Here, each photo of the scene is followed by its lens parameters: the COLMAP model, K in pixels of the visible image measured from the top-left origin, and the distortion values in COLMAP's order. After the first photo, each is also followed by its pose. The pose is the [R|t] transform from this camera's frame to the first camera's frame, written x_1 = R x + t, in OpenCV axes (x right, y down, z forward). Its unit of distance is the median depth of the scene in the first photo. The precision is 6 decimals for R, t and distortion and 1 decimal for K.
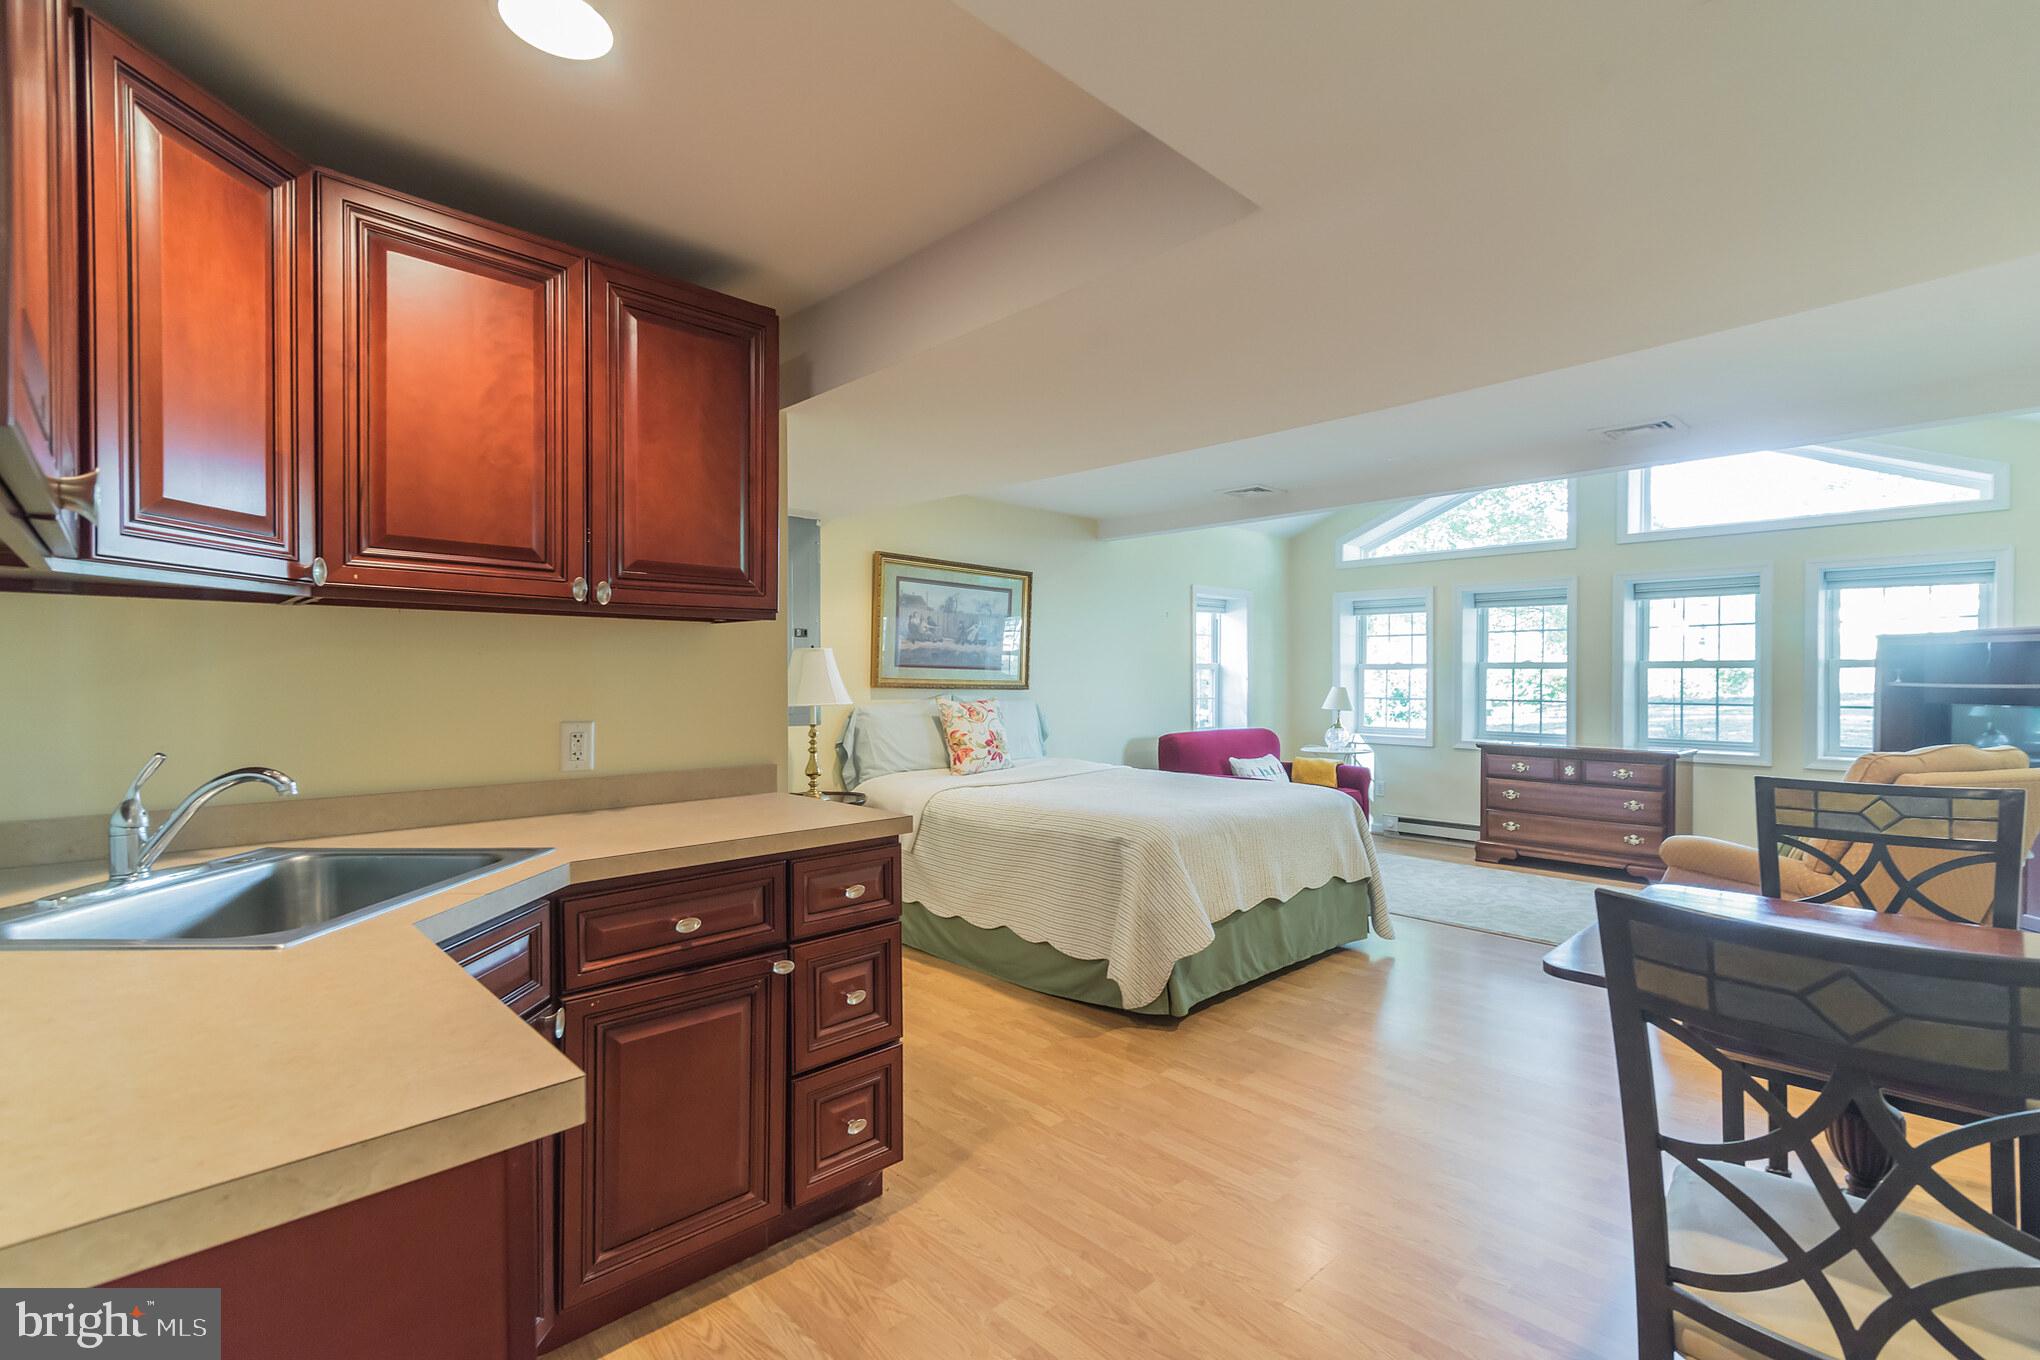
lens RADIAL K [[914.5, 0, 1011.3], [0, 914.5, 684.8], [0, 0, 1]] dist [0.009714, 0.000774]
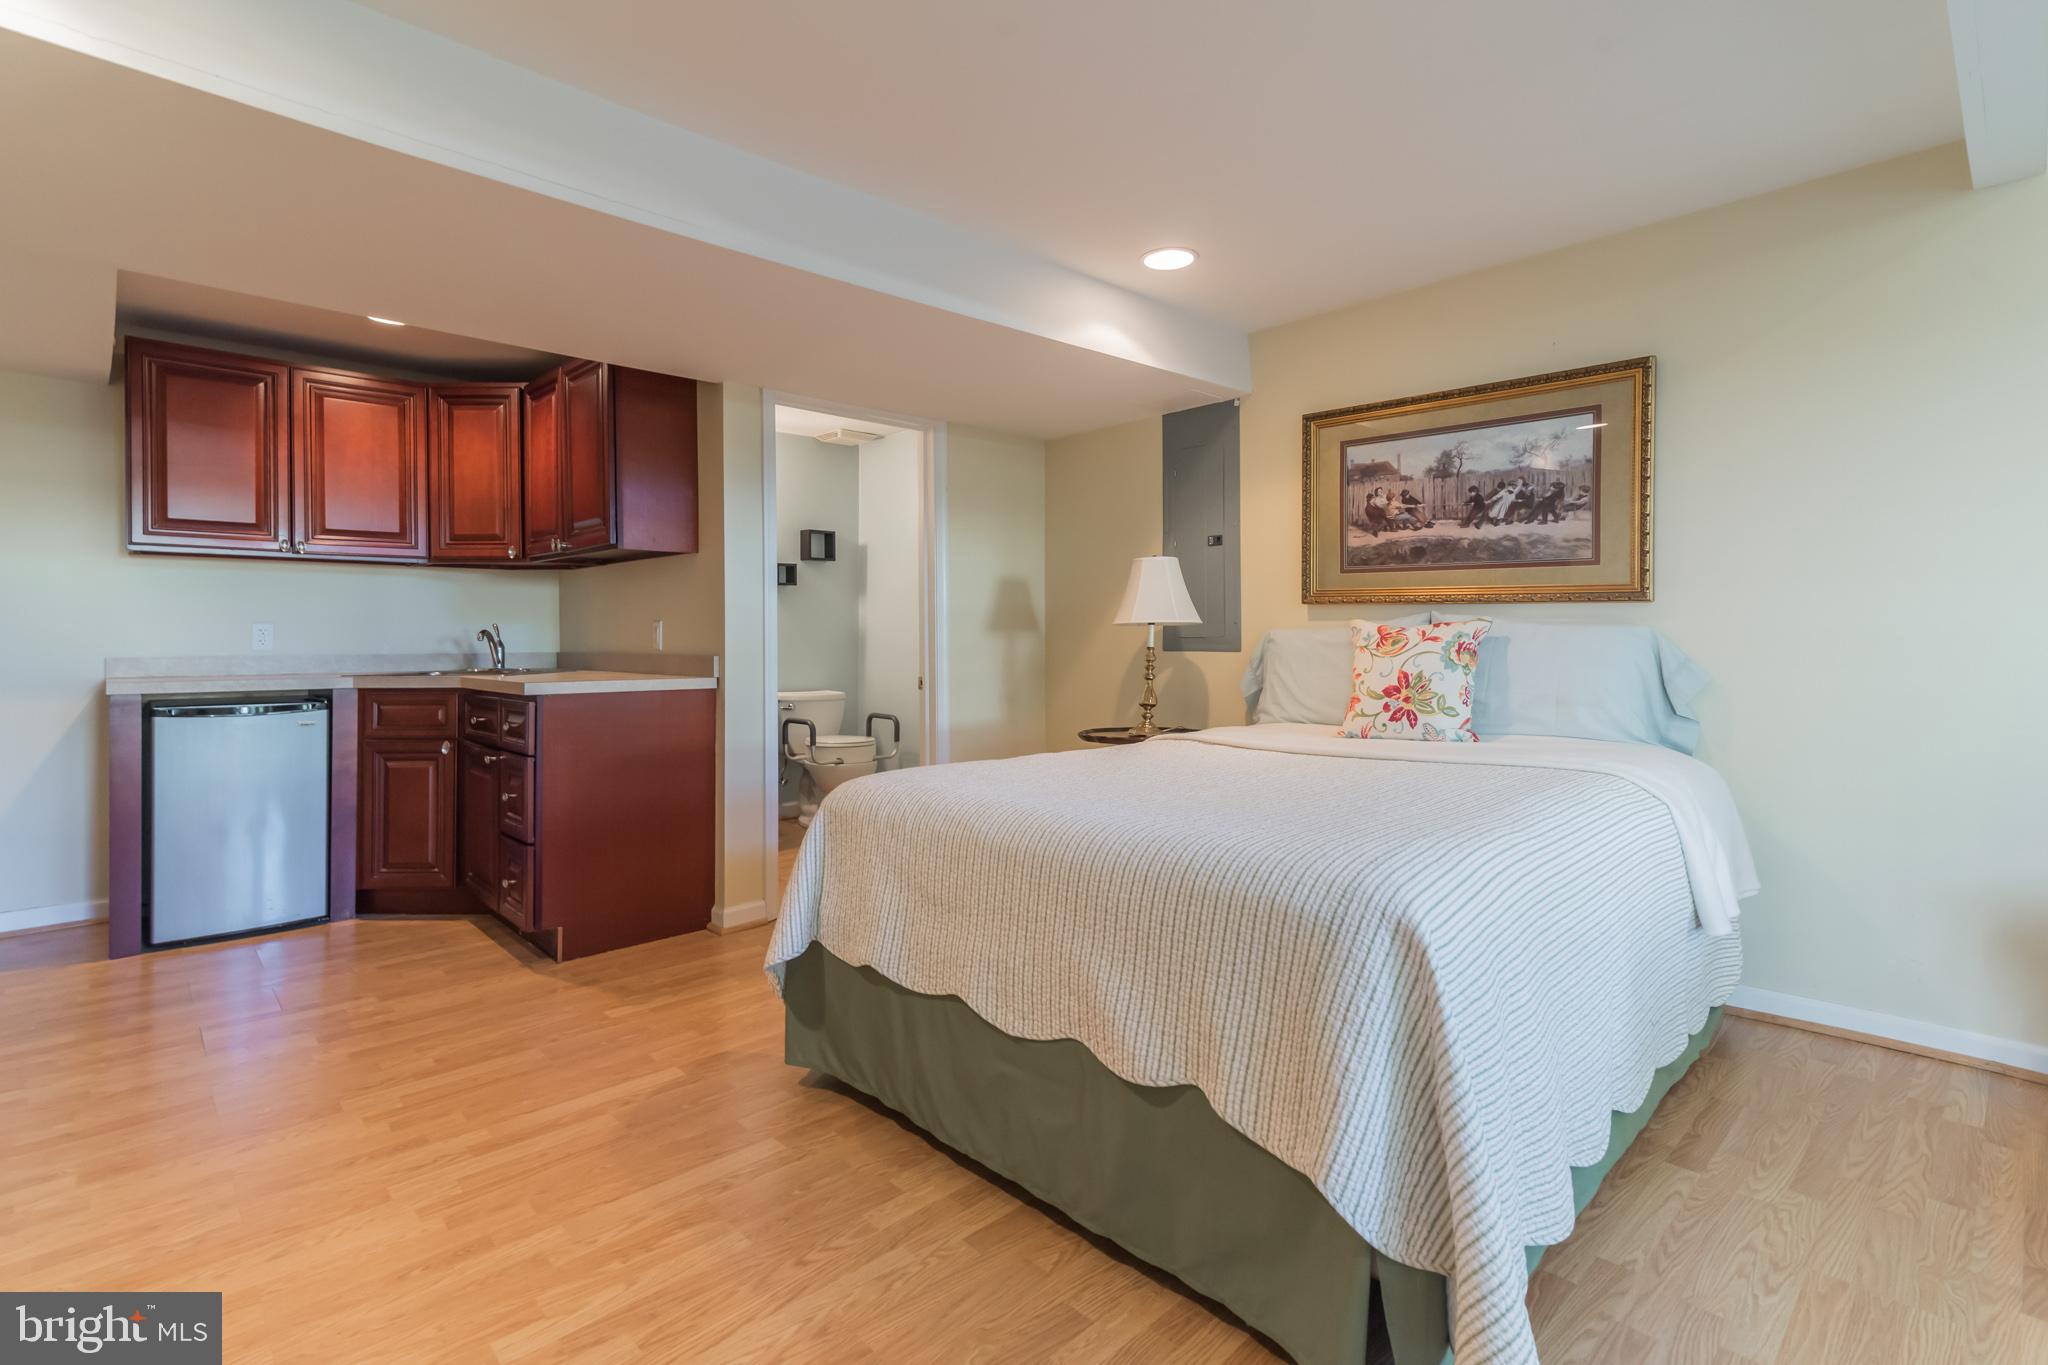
lens RADIAL K [[923.4, 0, 1024.0], [0, 923.4, 639.0], [0, 0, 1]] dist [0.004219, 0.001760]
pose [[0.028648, 0.004572, -0.999579, 0.569213], [-0.004680, 0.999979, 0.004440, 0.028303], [0.999579, 0.004551, 0.028669, 0.748833]]
